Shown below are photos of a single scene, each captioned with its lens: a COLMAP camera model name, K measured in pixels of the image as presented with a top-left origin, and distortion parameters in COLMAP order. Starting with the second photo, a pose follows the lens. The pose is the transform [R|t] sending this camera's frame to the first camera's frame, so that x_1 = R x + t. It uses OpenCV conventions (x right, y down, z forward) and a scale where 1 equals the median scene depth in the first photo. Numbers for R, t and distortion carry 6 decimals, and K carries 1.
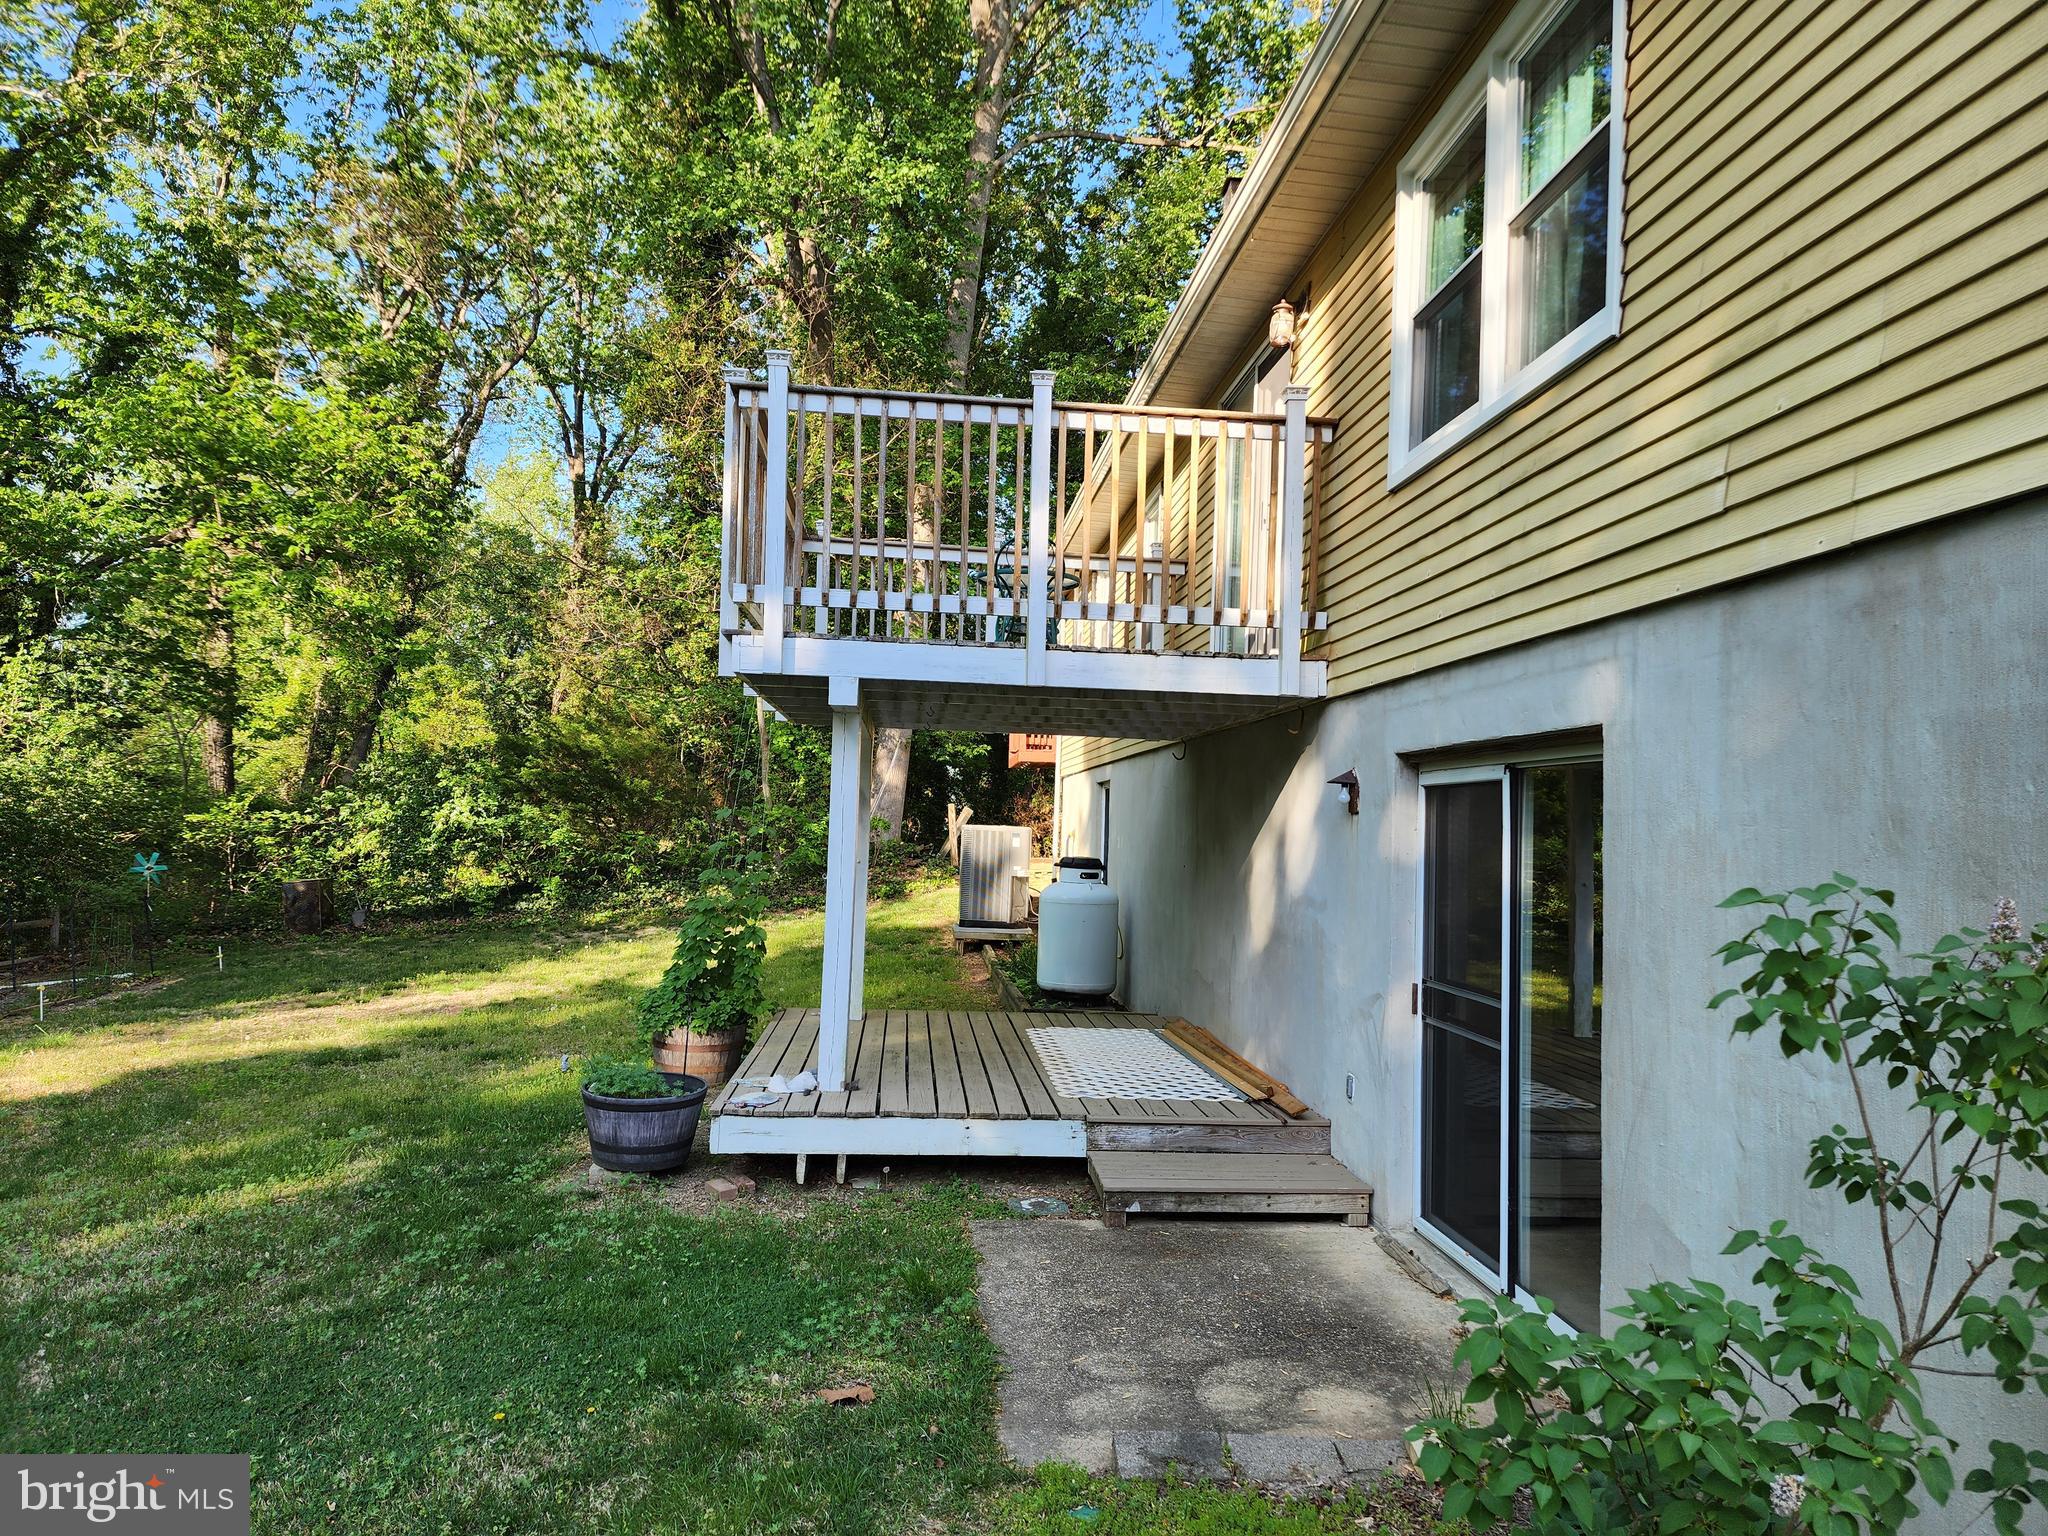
lens RADIAL K [[1384.2, 0, 1028.6], [0, 1384.2, 762.5], [0, 0, 1]] dist [0.095505, -0.085627]
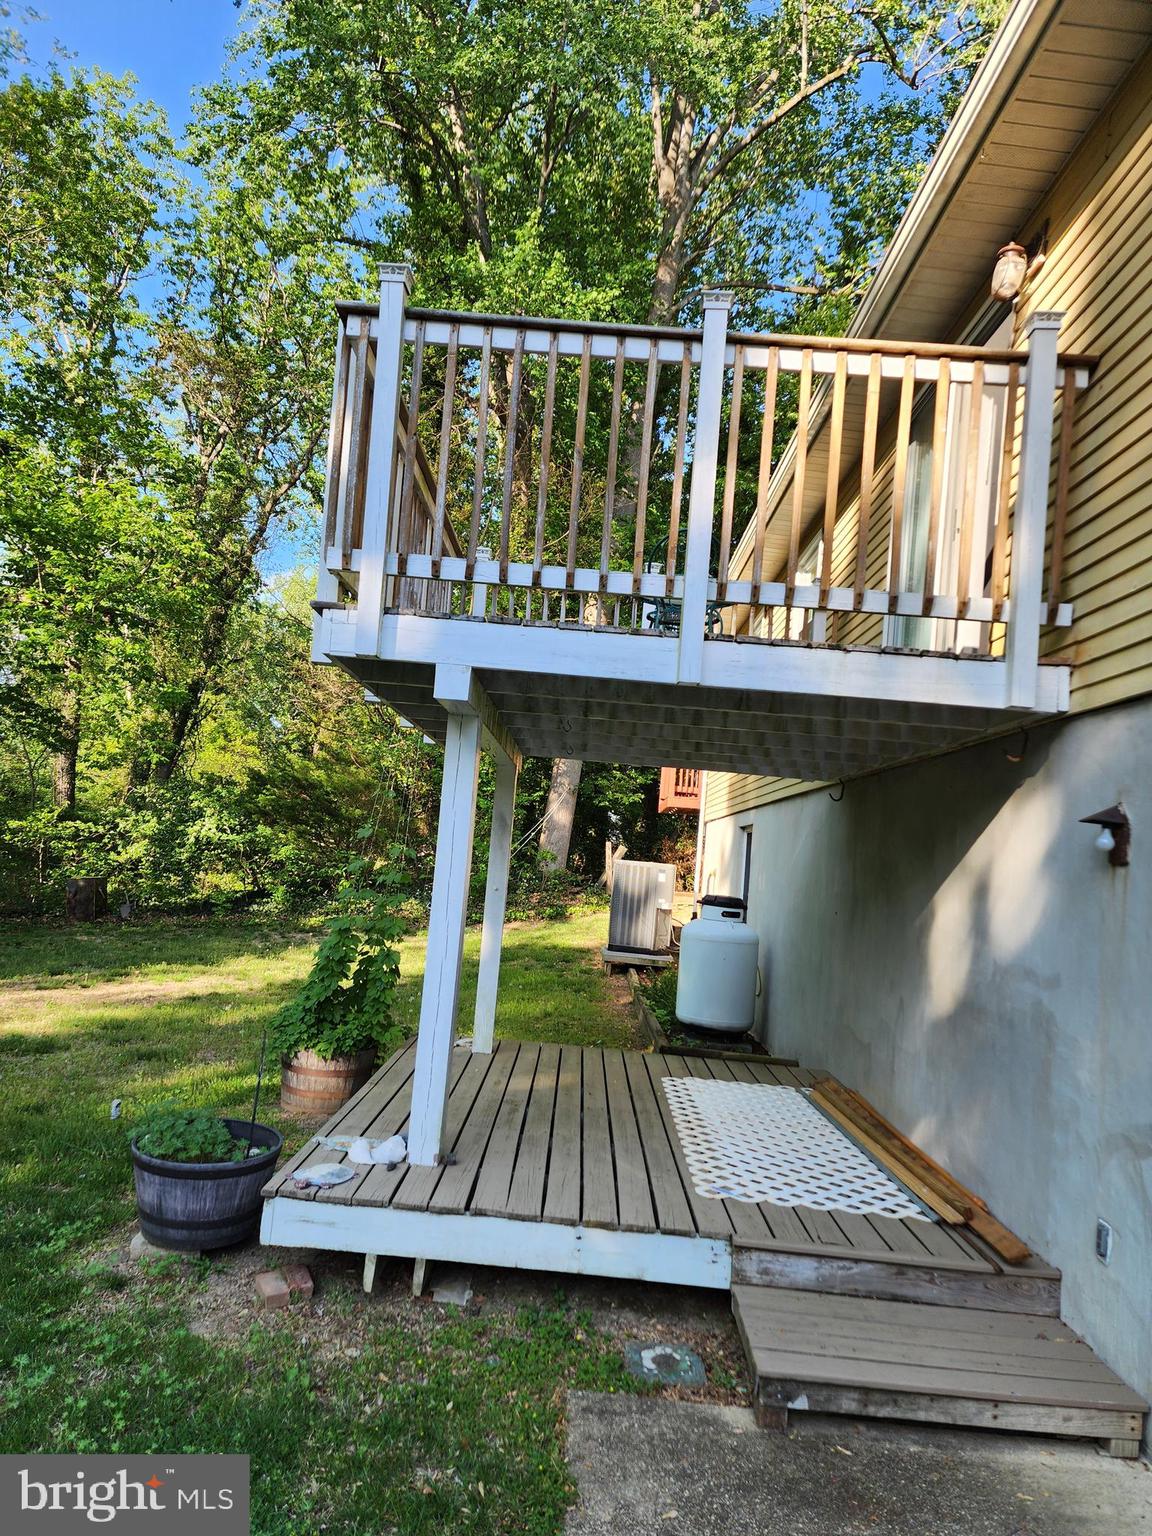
lens RADIAL K [[1038.1, 0, 567.2], [0, 1038.1, 790.3], [0, 0, 1]] dist [0.095505, -0.085627]
pose [[0.993373, 0.044605, -0.105930, 0.000967], [-0.047111, 0.998663, -0.021280, 0.015234], [0.104839, 0.026129, 0.994146, 0.273574]]
